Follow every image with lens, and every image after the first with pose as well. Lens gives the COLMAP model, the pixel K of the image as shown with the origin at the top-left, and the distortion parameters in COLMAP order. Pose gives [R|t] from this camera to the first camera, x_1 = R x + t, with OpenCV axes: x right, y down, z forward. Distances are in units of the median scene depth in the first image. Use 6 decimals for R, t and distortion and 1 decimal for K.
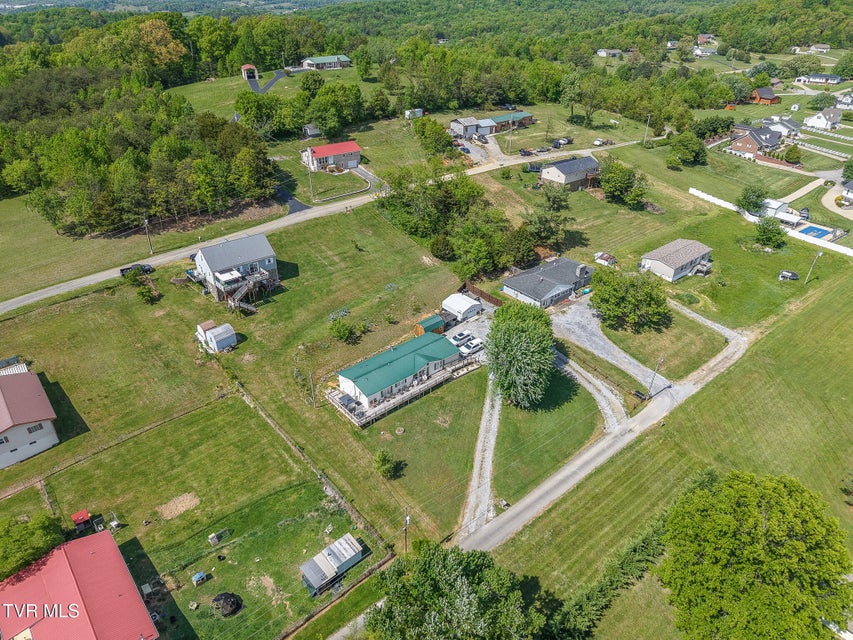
lens RADIAL K [[567.9, 0, 423.6], [0, 567.9, 315.9], [0, 0, 1]] dist [0.060776, -0.073163]
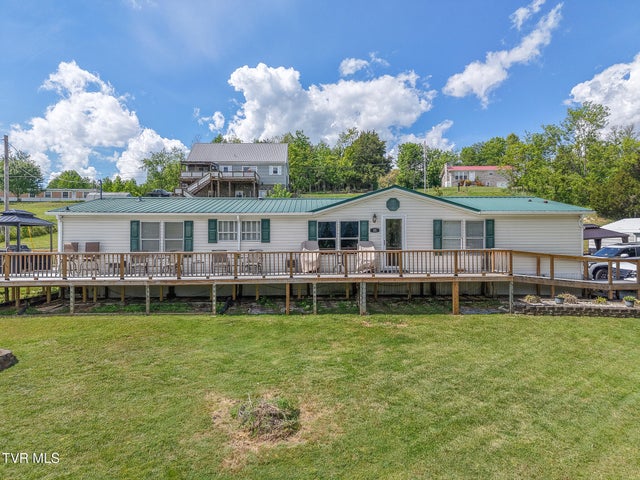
lens RADIAL K [[426.1, 0, 317.8], [0, 426.1, 236.9], [0, 0, 1]] dist [0.060776, -0.073163]
pose [[0.765854, -0.017790, -0.642768, 0.094084], [-0.311836, 0.863926, -0.395463, 0.173169], [0.562339, 0.503305, 0.656094, 0.873755]]
